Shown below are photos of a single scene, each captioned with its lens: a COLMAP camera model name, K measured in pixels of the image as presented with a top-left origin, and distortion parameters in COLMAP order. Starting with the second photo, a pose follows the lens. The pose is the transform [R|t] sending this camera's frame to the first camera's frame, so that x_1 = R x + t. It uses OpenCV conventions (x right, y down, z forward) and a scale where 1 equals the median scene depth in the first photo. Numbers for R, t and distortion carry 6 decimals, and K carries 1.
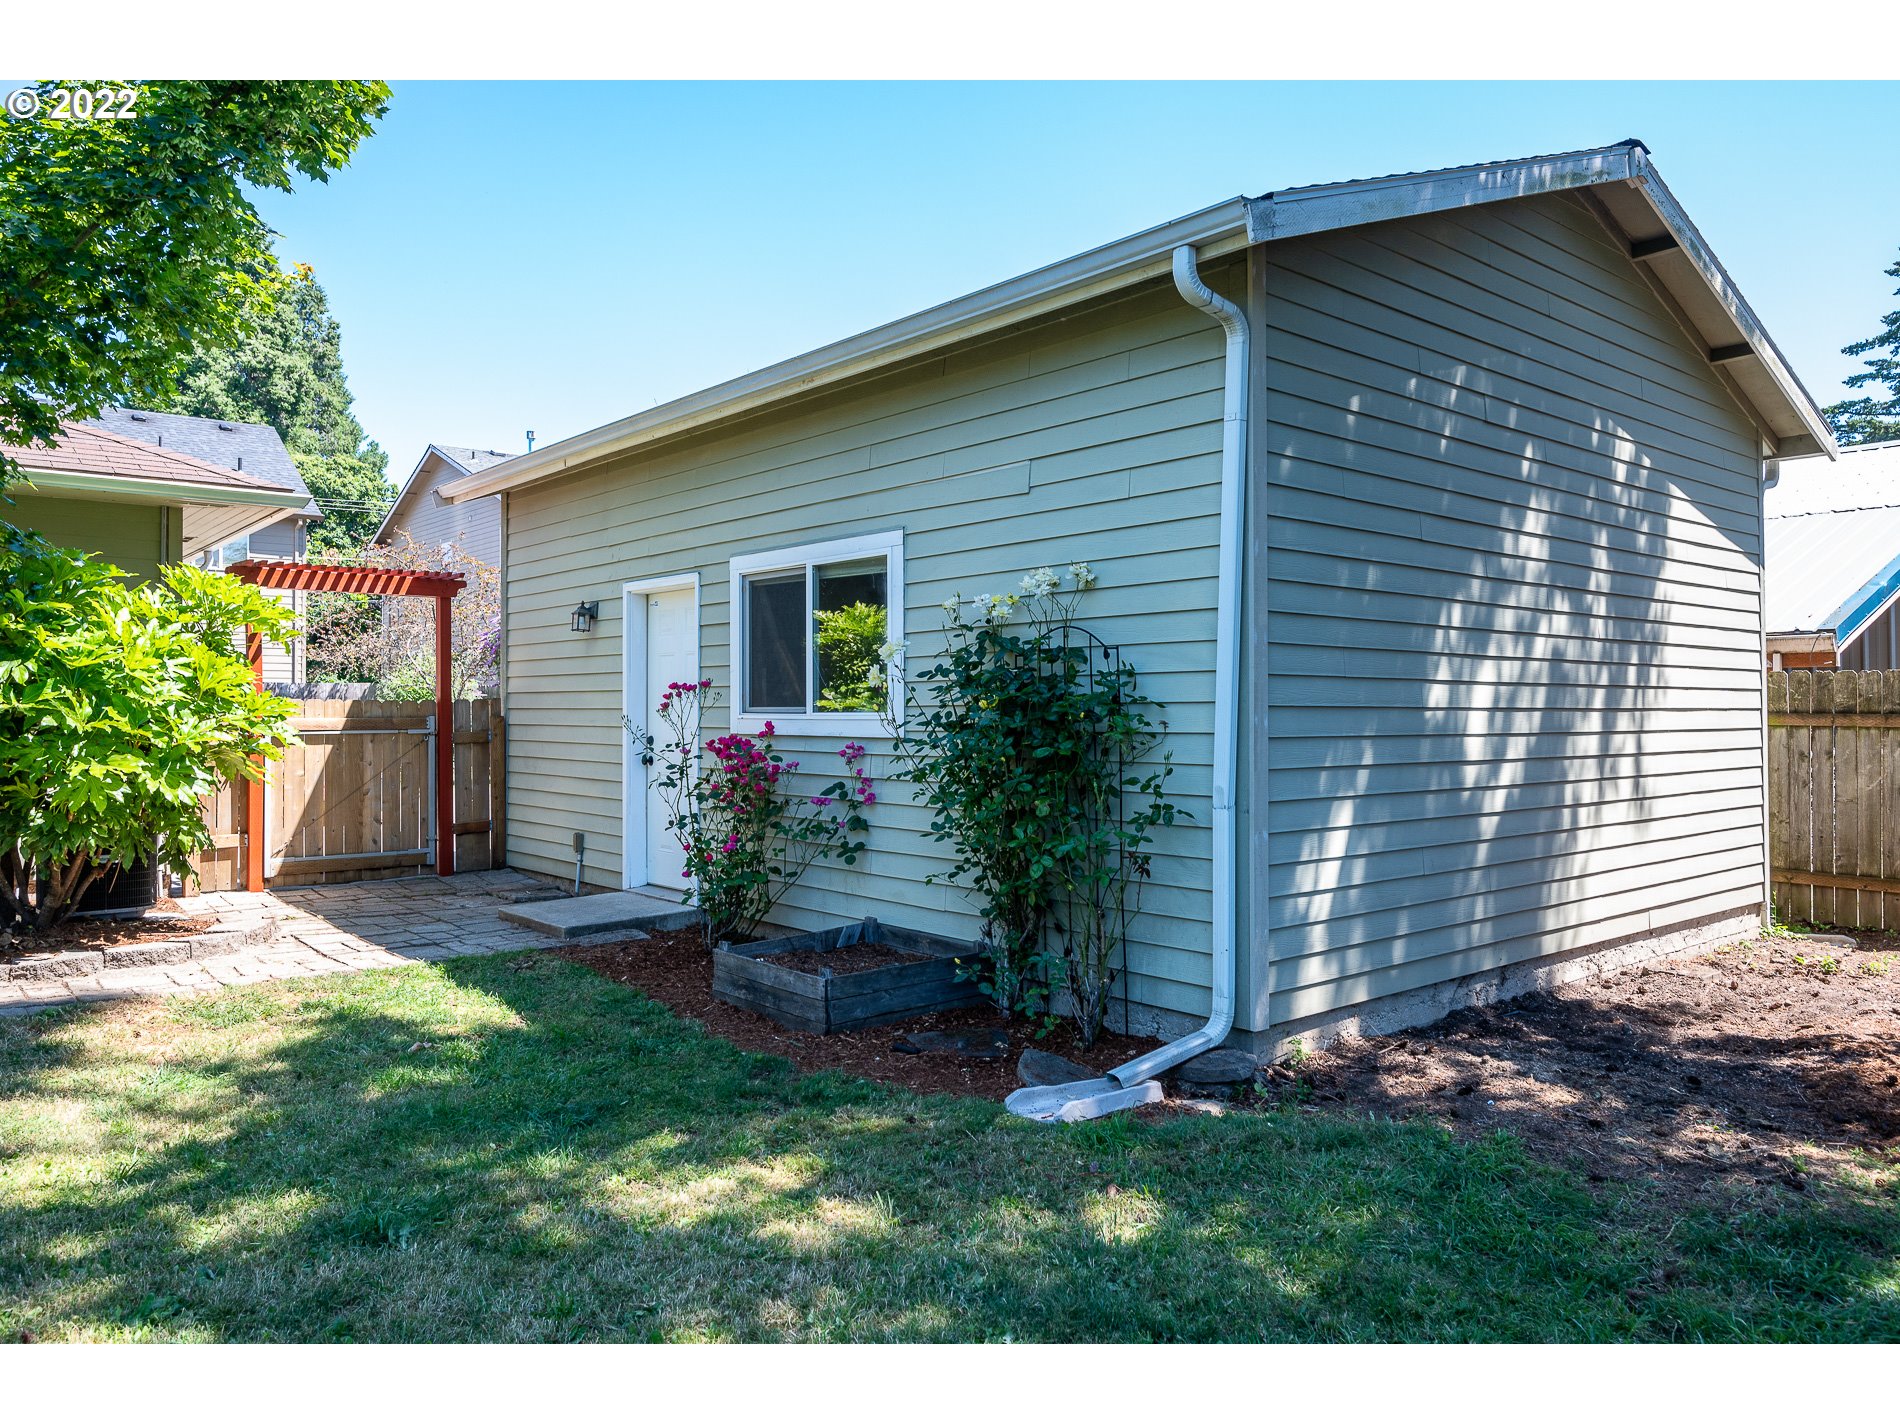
lens RADIAL K [[1329.2, 0, 953.6], [0, 1329.2, 715.5], [0, 0, 1]] dist [0.007433, 0.006865]
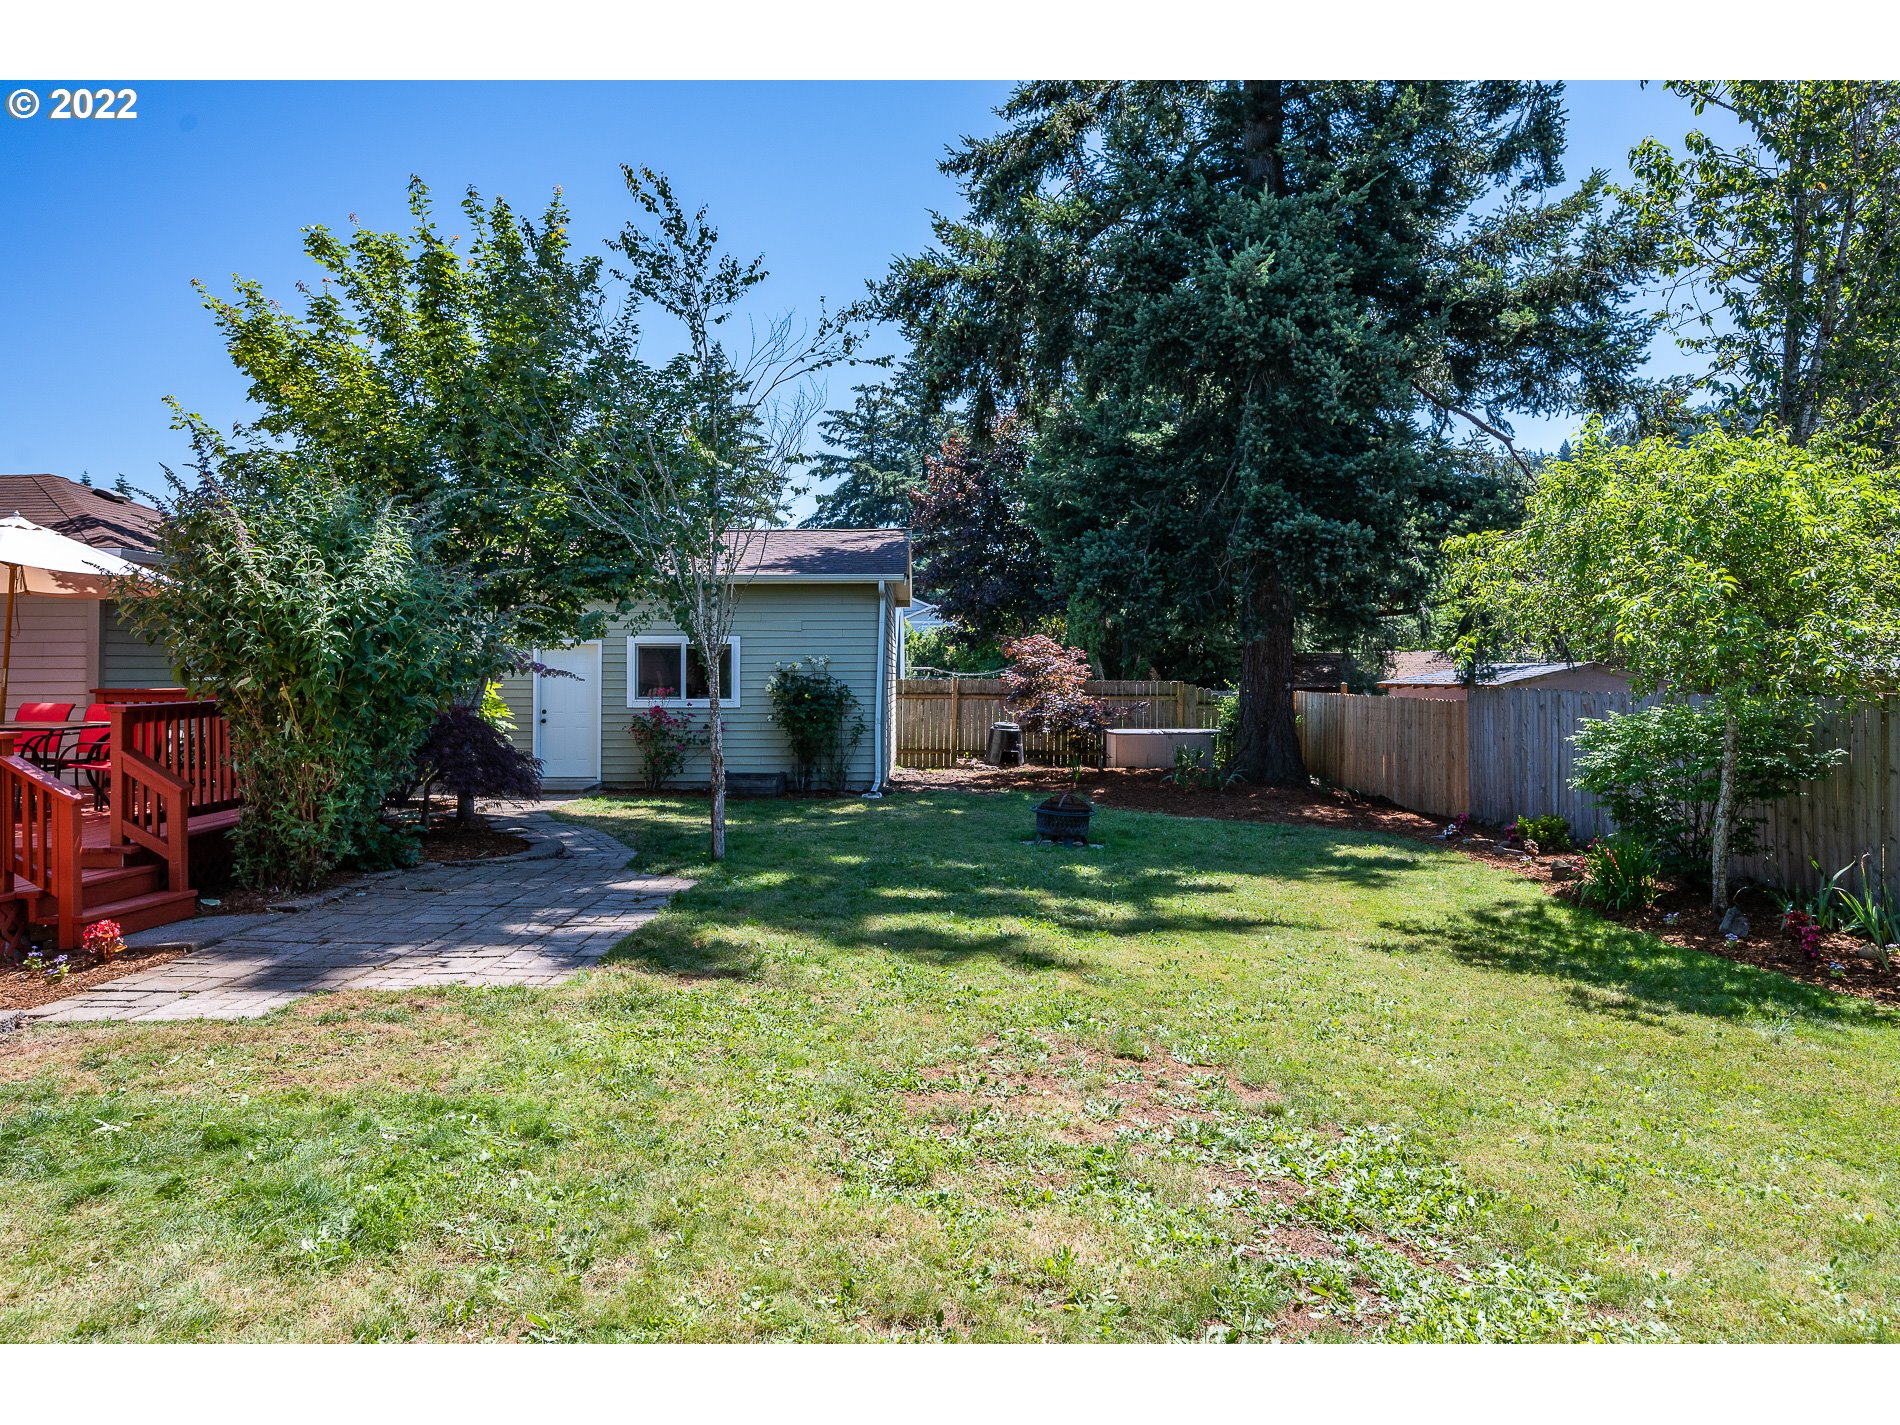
lens RADIAL K [[1234.7, 0, 951.8], [0, 1234.7, 677.8], [0, 0, 1]] dist [0.005760, -0.001322]
pose [[0.626361, -0.001416, 0.779532, -1.664904], [0.003439, 0.999994, -0.000947, -0.040380], [-0.779526, 0.003274, 0.626362, -0.949042]]
